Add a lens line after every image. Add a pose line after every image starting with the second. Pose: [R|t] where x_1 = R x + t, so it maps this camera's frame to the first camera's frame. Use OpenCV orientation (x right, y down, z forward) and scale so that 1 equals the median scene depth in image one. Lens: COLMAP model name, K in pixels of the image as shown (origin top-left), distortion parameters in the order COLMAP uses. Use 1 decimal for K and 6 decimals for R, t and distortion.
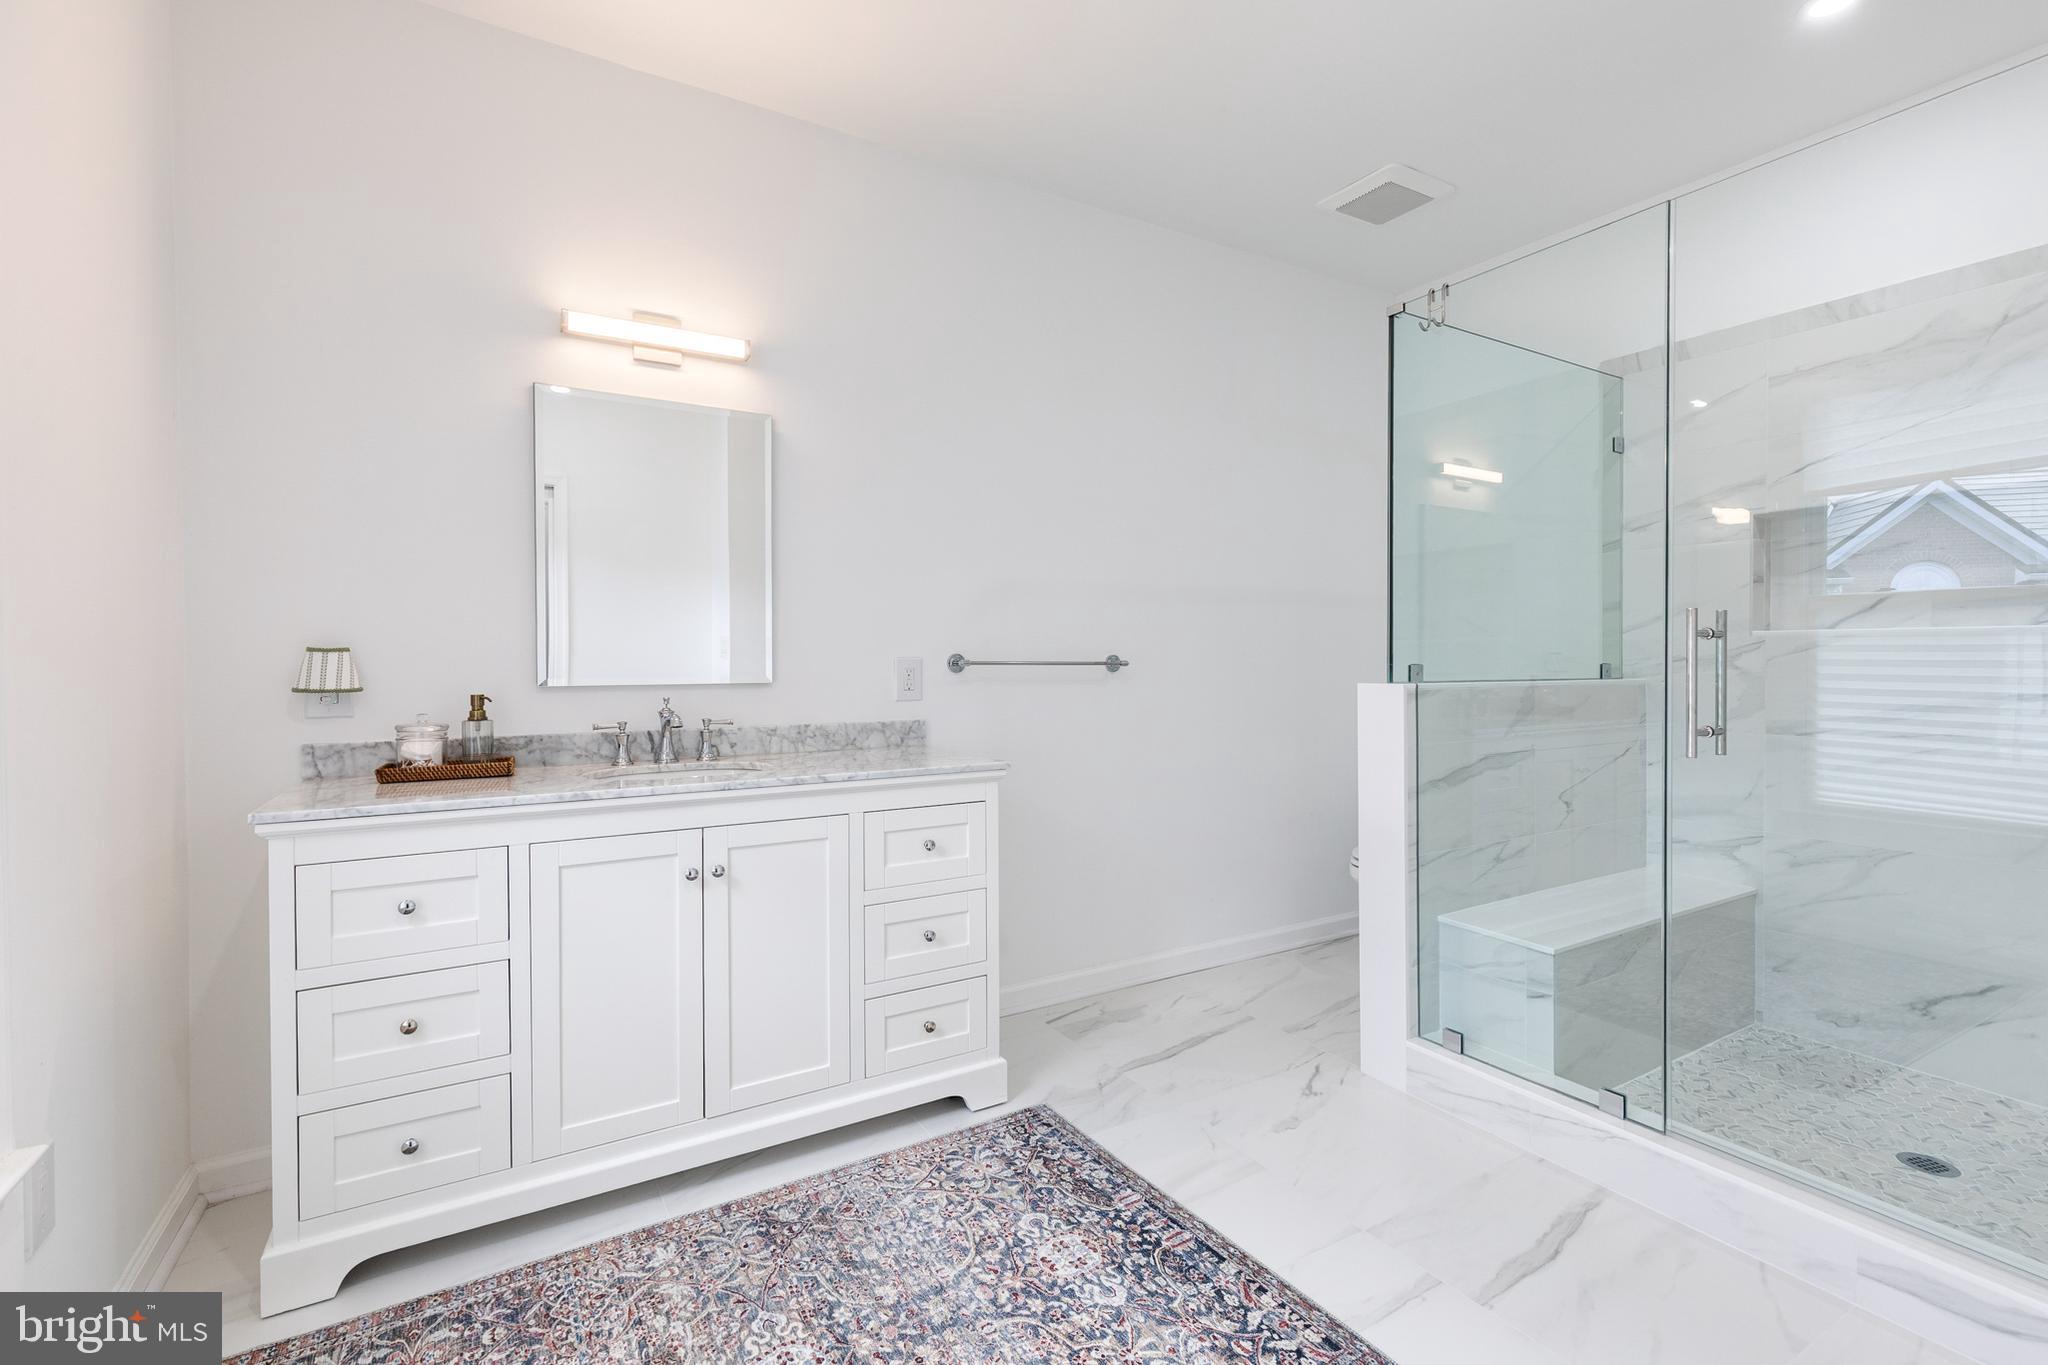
lens RADIAL K [[927.8, 0, 1036.7], [0, 927.8, 672.4], [0, 0, 1]] dist [0.011957, -0.002063]
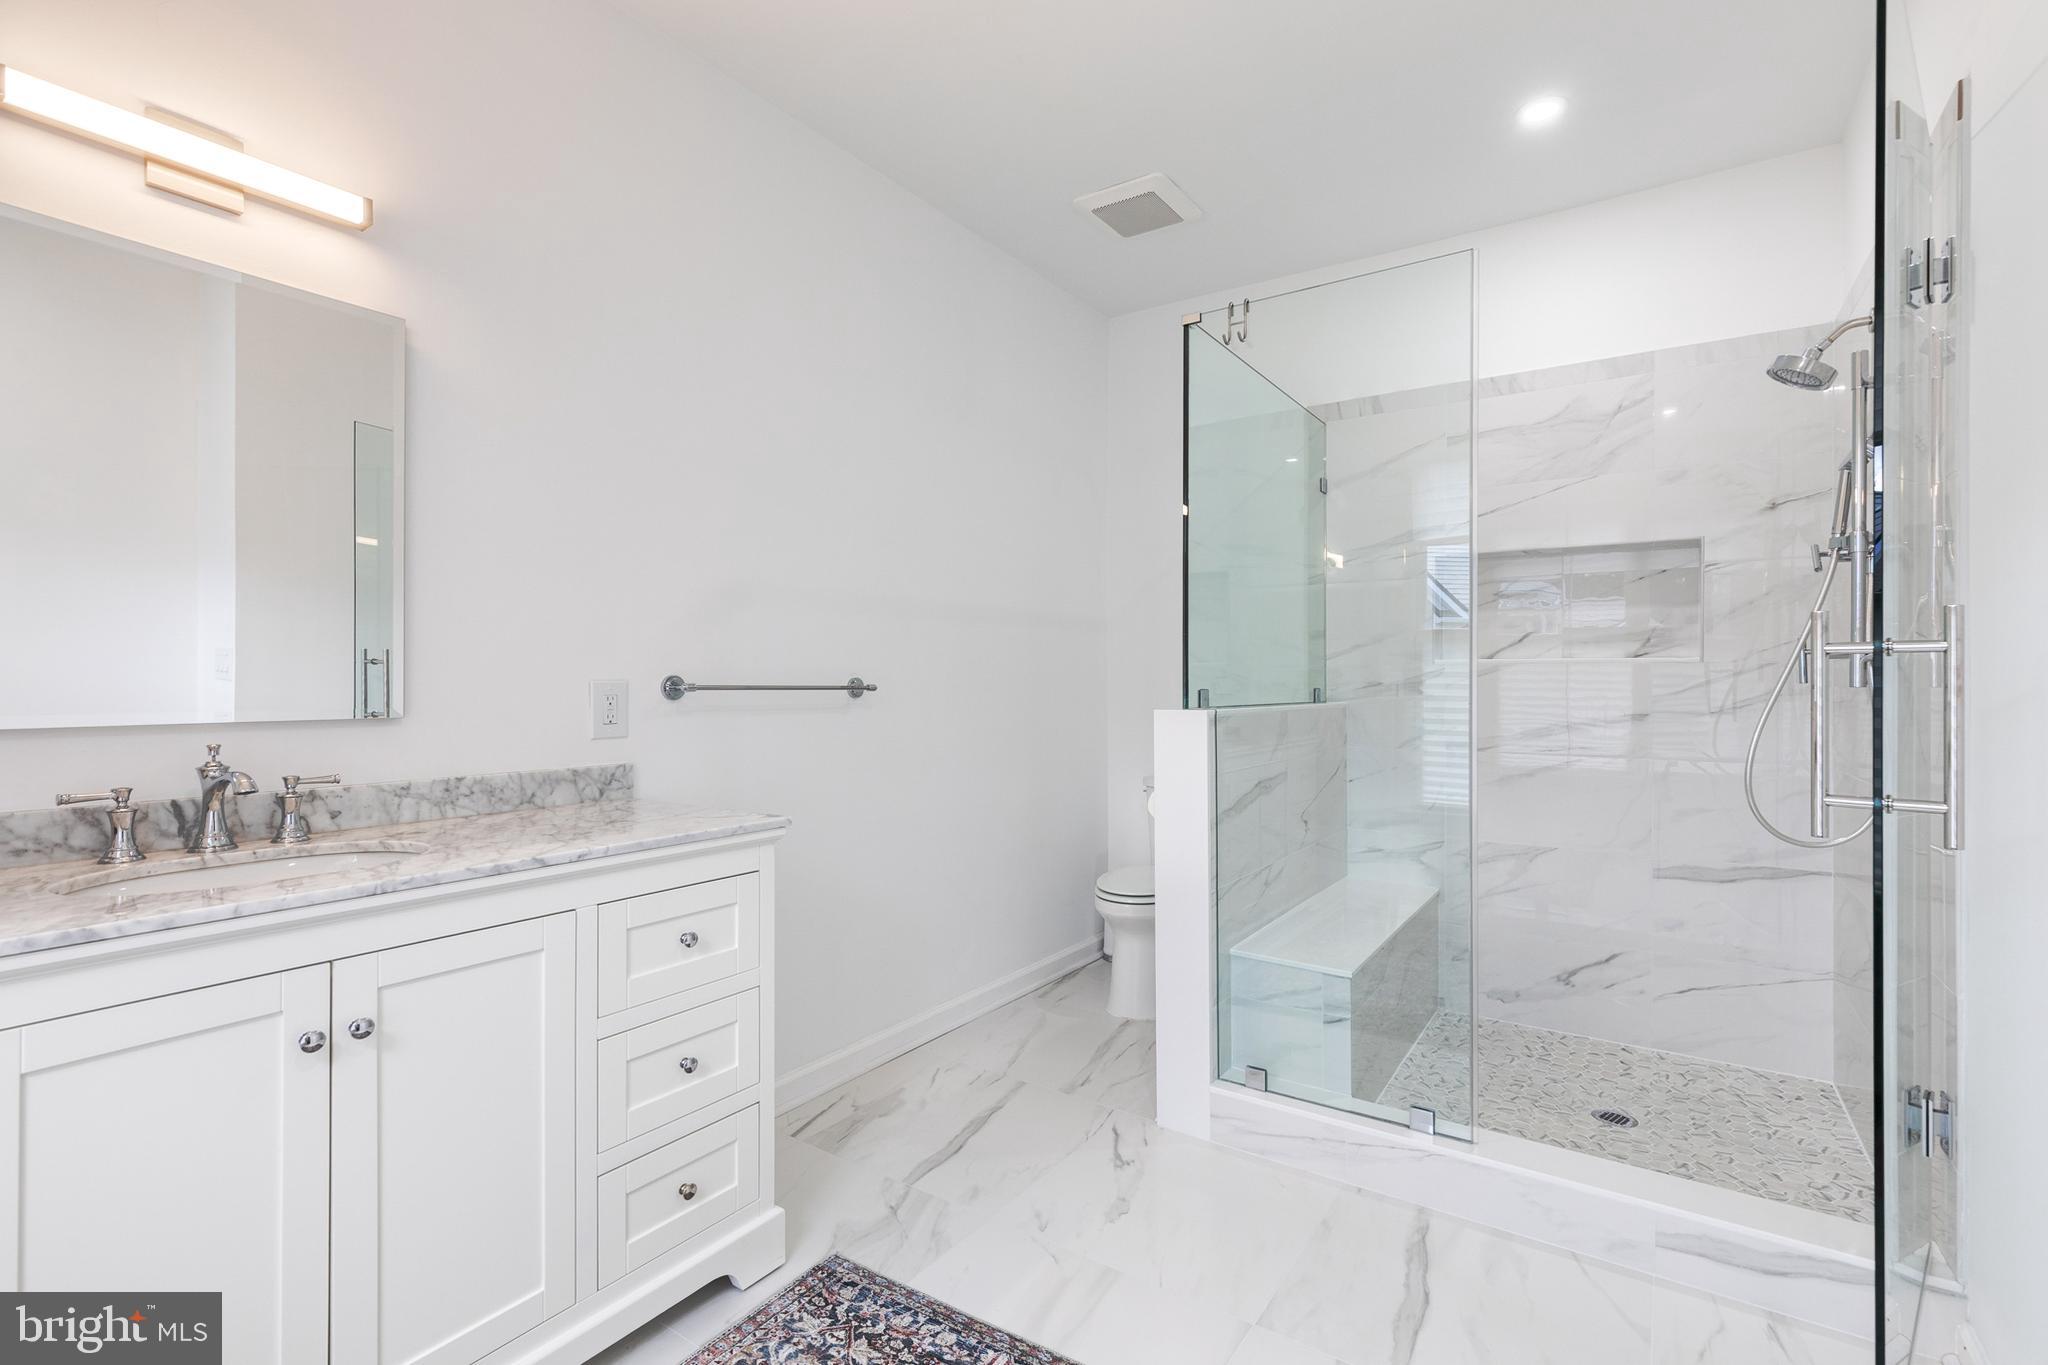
lens RADIAL K [[927.8, 0, 1022.7], [0, 927.8, 683.2], [0, 0, 1]] dist [0.011957, -0.002063]
pose [[0.905079, 0.002277, 0.425238, -0.180366], [0.002643, 0.999936, -0.010979, -0.005574], [-0.425236, 0.011061, 0.905015, 0.217135]]
